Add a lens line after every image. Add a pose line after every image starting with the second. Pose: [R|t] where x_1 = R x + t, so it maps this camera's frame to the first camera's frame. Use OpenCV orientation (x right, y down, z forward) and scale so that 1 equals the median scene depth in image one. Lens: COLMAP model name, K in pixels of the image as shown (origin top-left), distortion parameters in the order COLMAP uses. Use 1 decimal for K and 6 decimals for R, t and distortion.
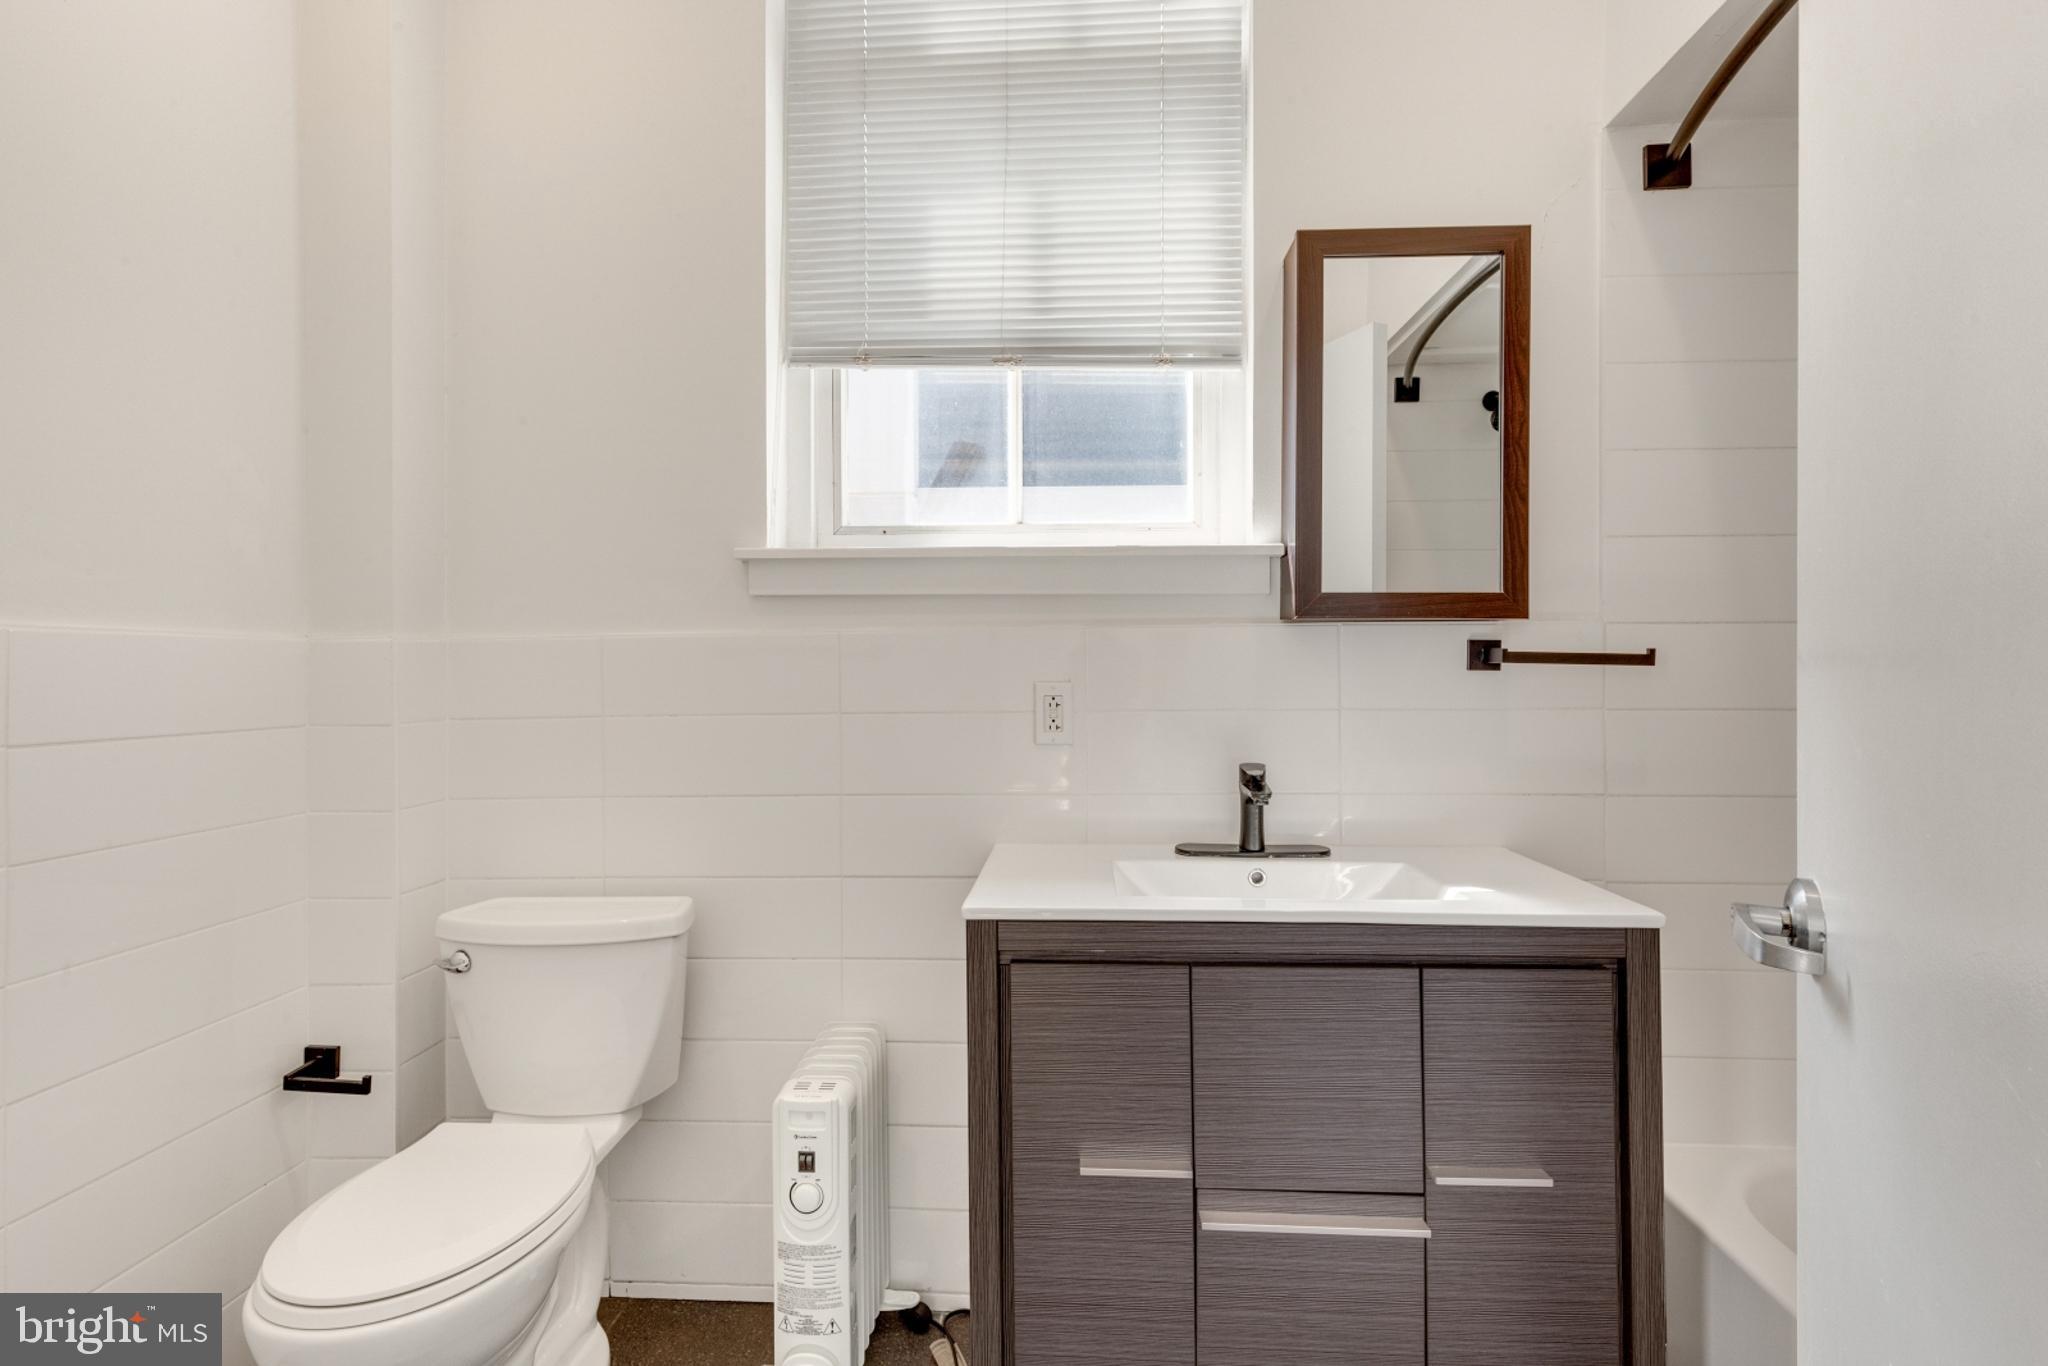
lens RADIAL K [[942.7, 0, 1016.0], [0, 942.7, 665.2], [0, 0, 1]] dist [0.006906, -0.001167]
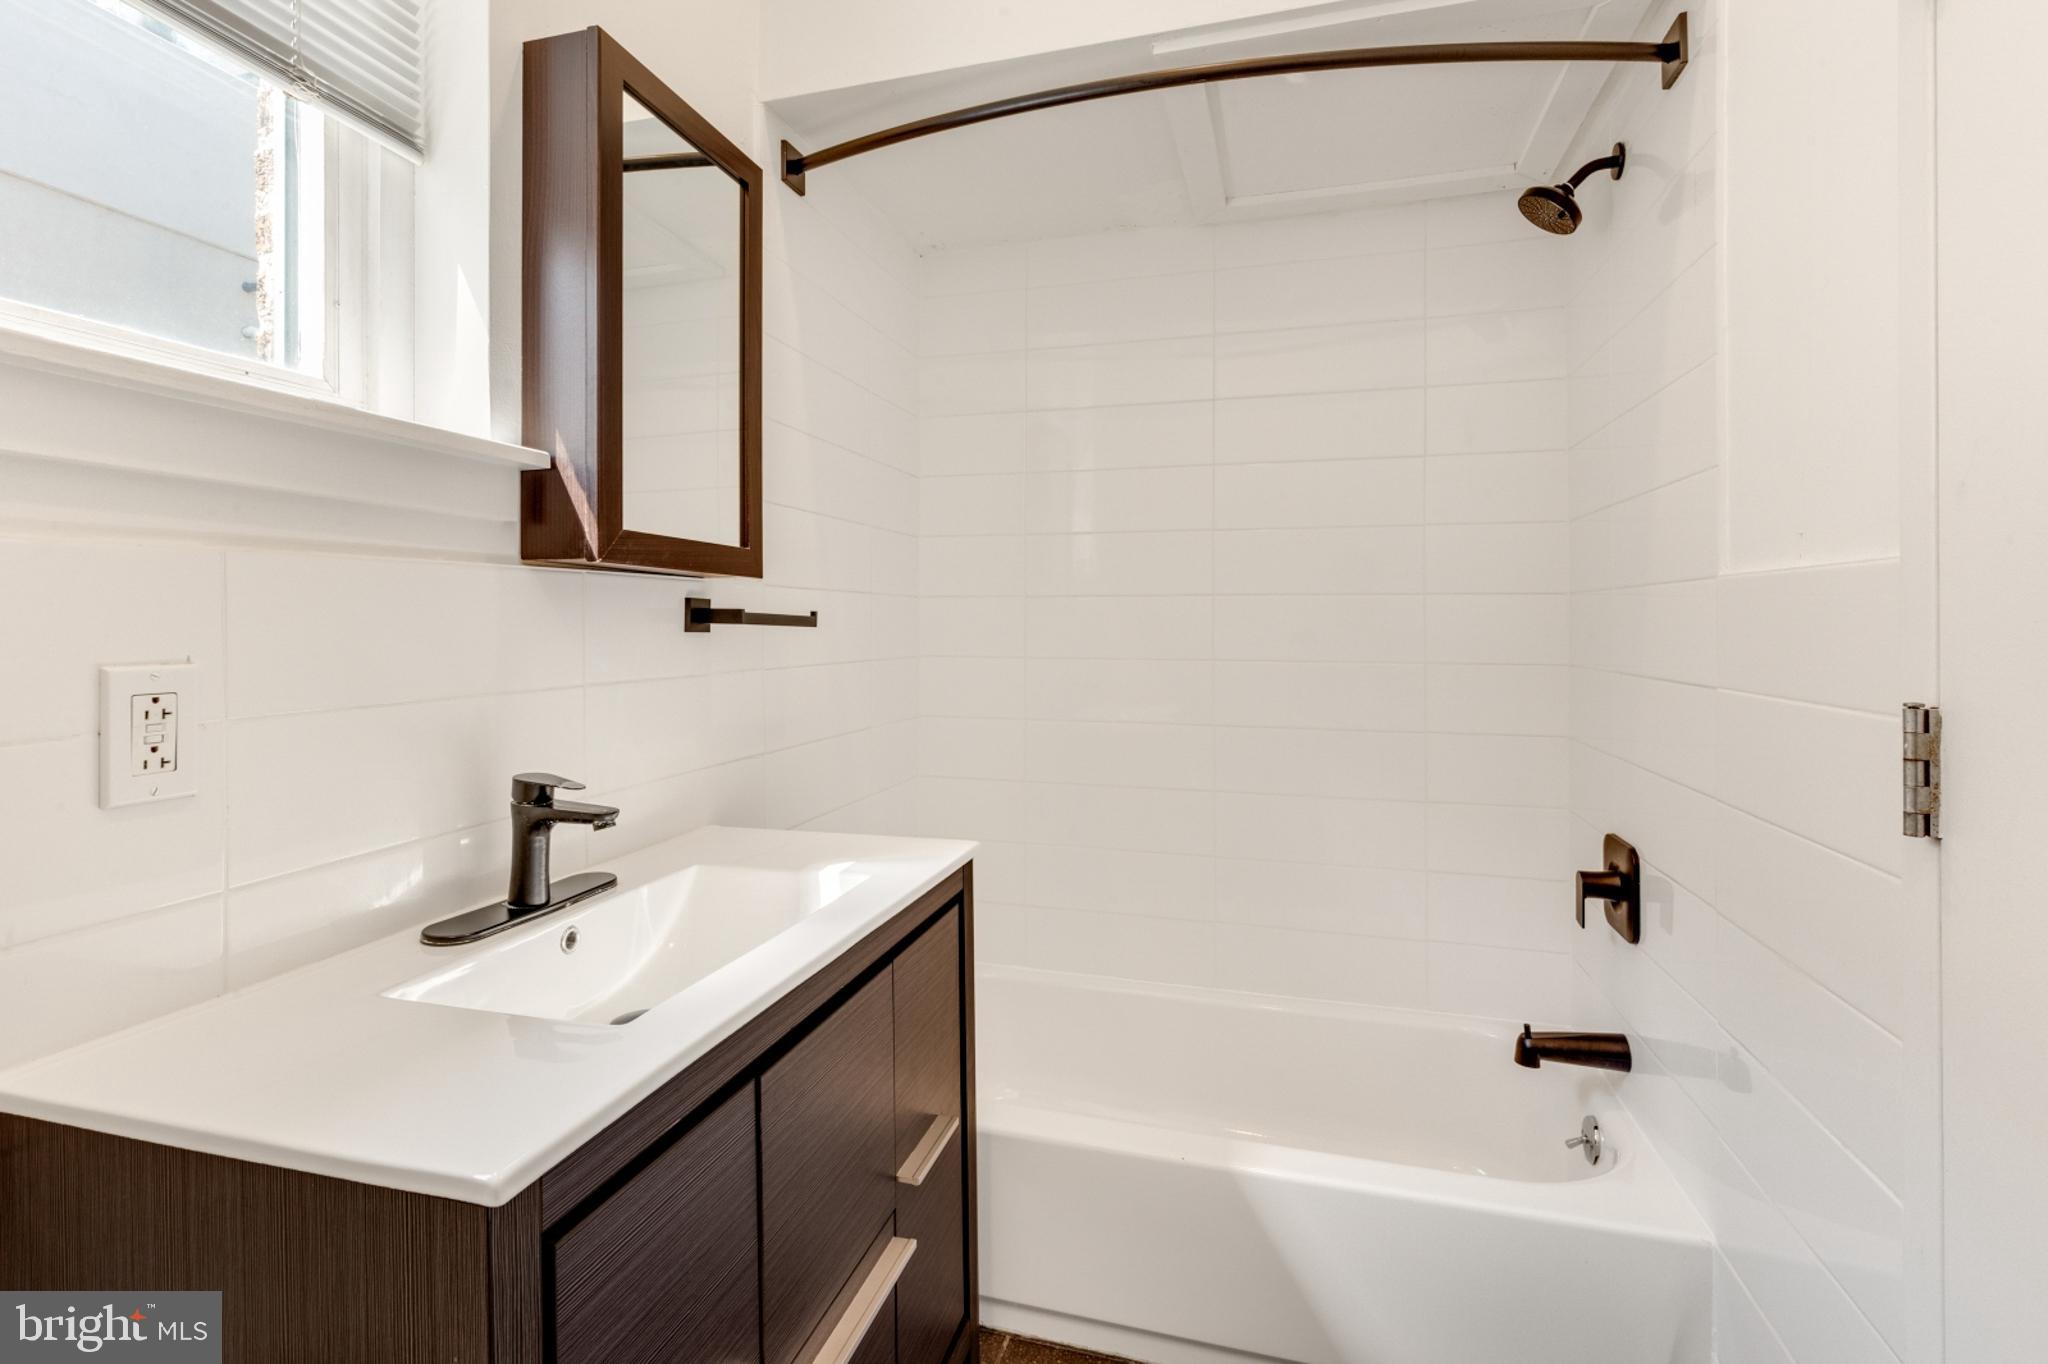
lens RADIAL K [[963.9, 0, 1008.6], [0, 963.9, 646.8], [0, 0, 1]] dist [0.006331, -0.000448]
pose [[0.227993, -0.022297, 0.973408, -0.338246], [-0.012520, 0.999588, 0.025829, -0.008049], [-0.973582, -0.018075, 0.227620, 0.519752]]
